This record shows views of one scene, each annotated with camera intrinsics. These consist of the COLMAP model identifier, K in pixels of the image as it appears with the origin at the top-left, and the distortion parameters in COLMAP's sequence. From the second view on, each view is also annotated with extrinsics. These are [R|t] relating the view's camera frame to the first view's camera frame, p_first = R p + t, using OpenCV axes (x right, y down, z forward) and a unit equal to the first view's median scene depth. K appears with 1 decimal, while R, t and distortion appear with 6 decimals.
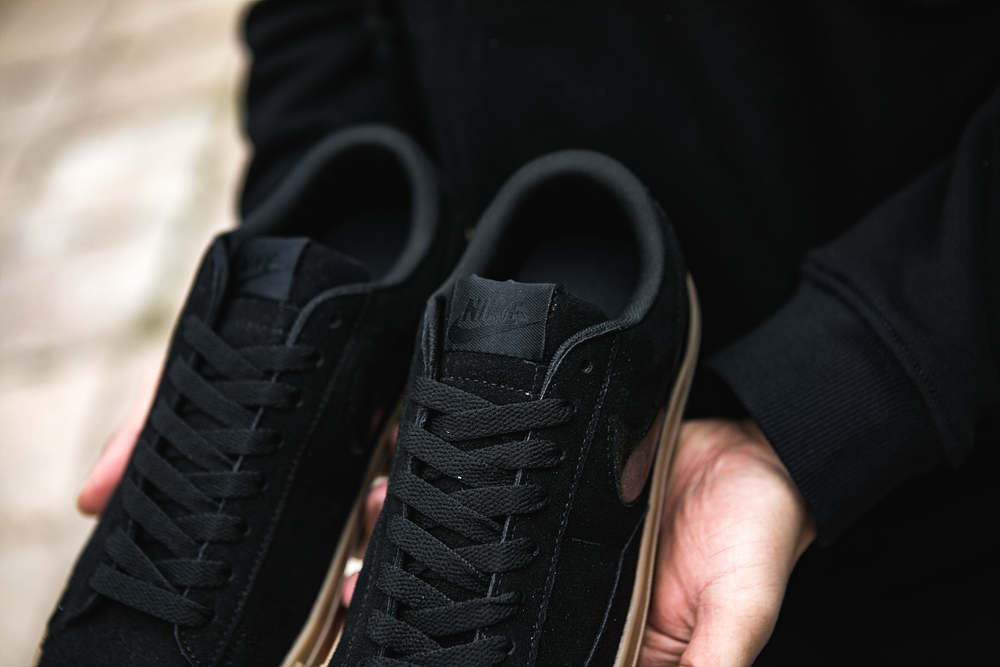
lens RADIAL K [[1558.2, 0, 500.0], [0, 1558.2, 333.5], [0, 0, 1]] dist [0.268214, 0.070200]
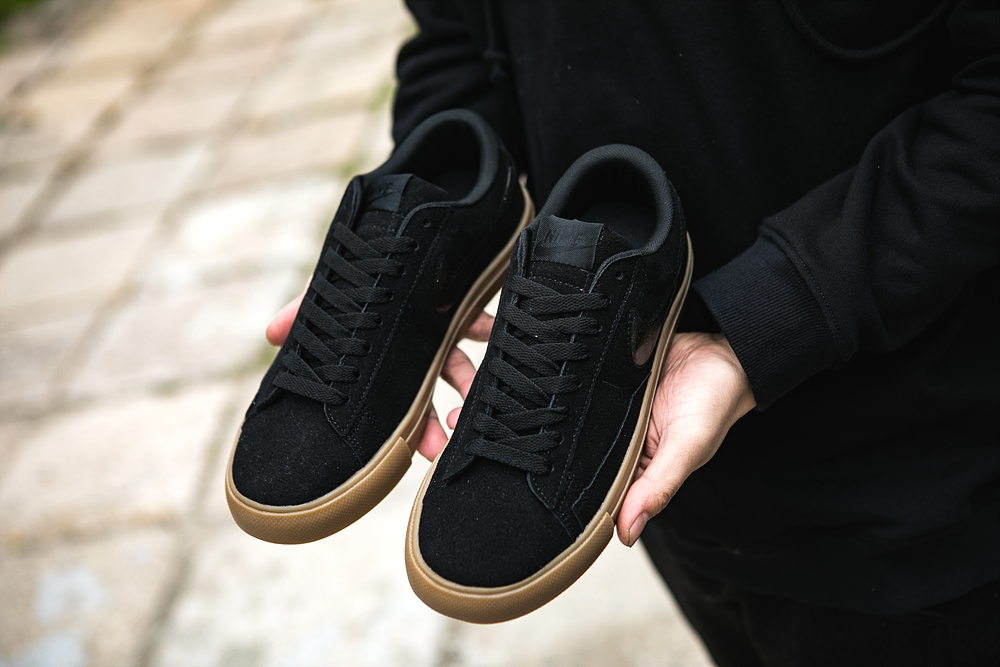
lens RADIAL K [[1671.2, 0, 500.0], [0, 1671.2, 333.5], [0, 0, 1]] dist [-0.009983, -0.011732]
pose [[0.997272, 0.073562, -0.006155, -0.052247], [-0.073675, 0.997068, -0.020697, 0.125736], [0.004614, 0.021094, 0.999767, -0.725819]]
